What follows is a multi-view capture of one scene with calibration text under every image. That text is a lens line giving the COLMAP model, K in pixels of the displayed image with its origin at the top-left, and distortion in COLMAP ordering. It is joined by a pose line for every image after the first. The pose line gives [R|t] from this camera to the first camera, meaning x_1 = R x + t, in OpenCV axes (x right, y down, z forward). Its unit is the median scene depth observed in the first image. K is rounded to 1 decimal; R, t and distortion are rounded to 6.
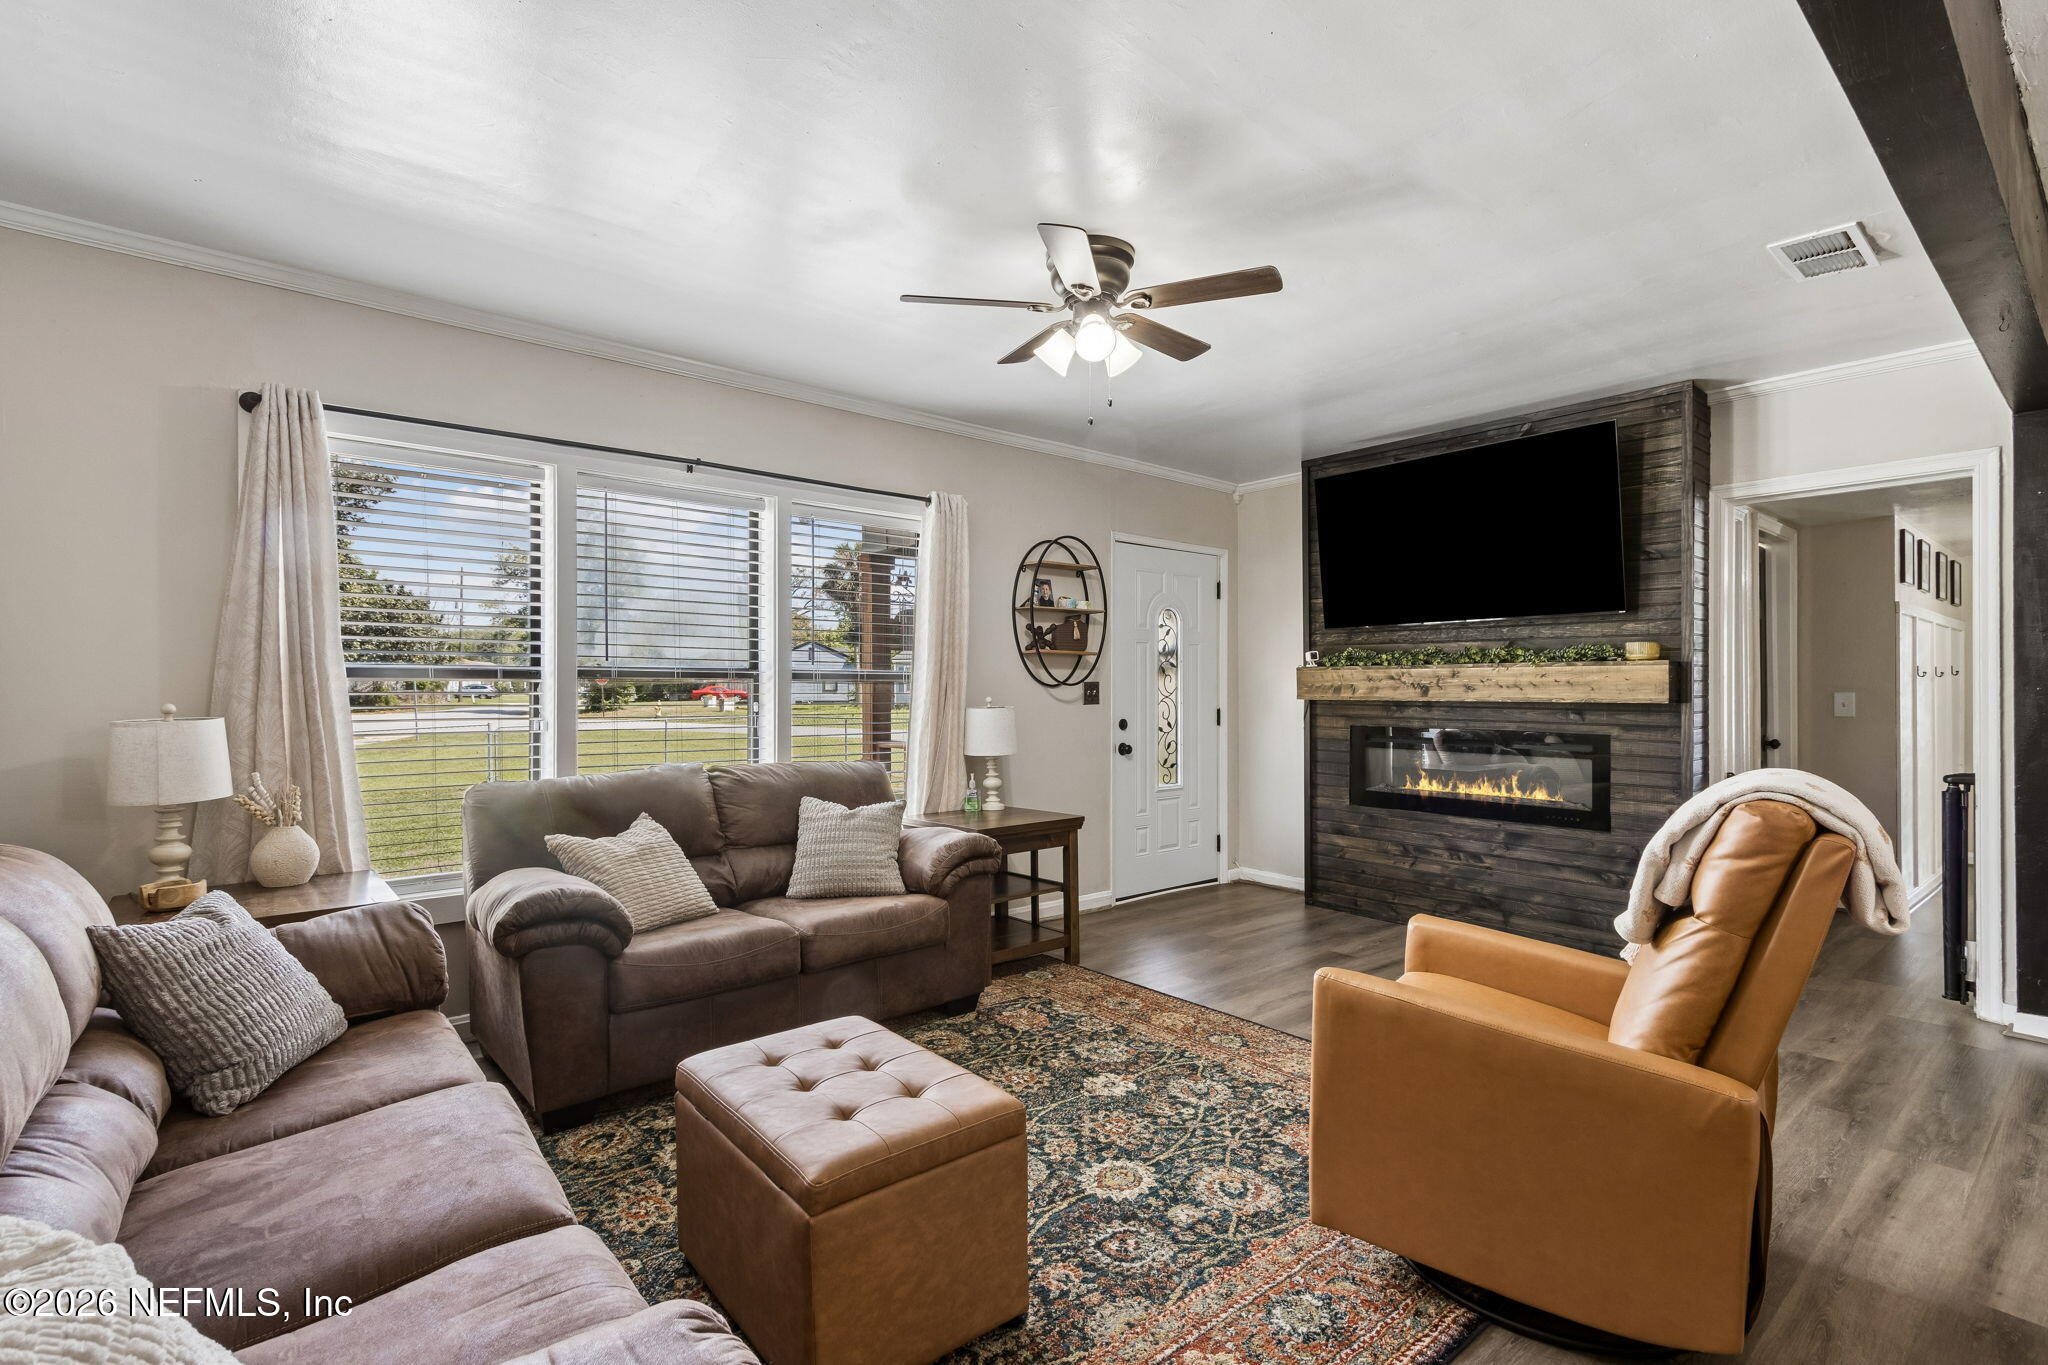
lens RADIAL K [[961.6, 0, 1033.2], [0, 961.6, 683.0], [0, 0, 1]] dist [0.002315, 0.000641]
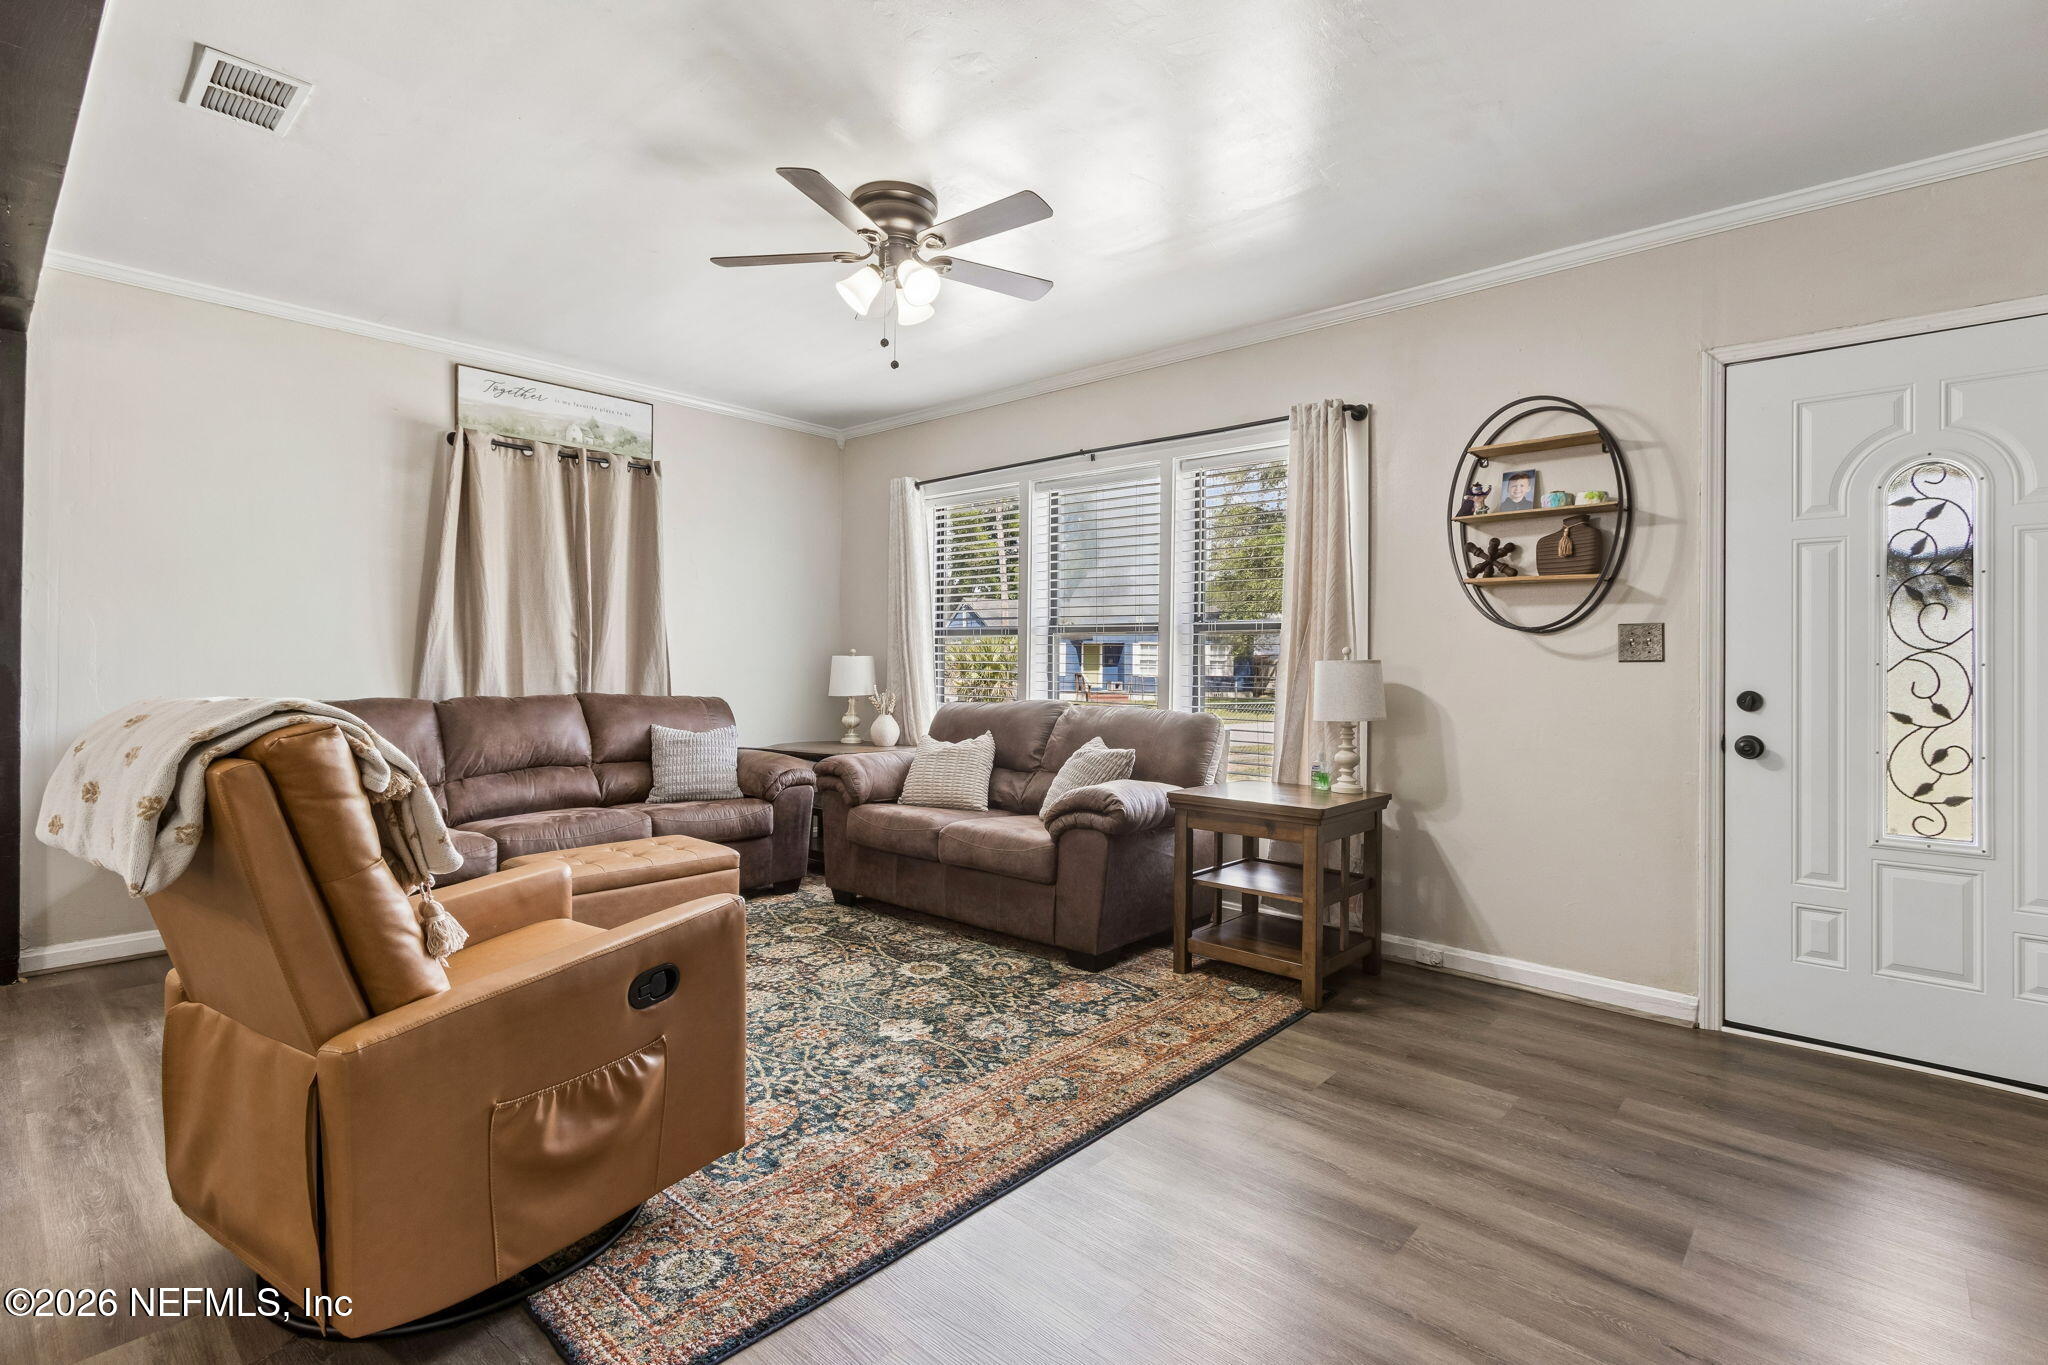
lens RADIAL K [[961.6, 0, 1031.2], [0, 961.6, 676.4], [0, 0, 1]] dist [0.002315, 0.000641]
pose [[0.125189, 0.014999, -0.992020, 0.922171], [-0.002542, 0.999887, 0.014797, 0.036488], [0.992130, 0.000670, 0.125213, 0.870186]]
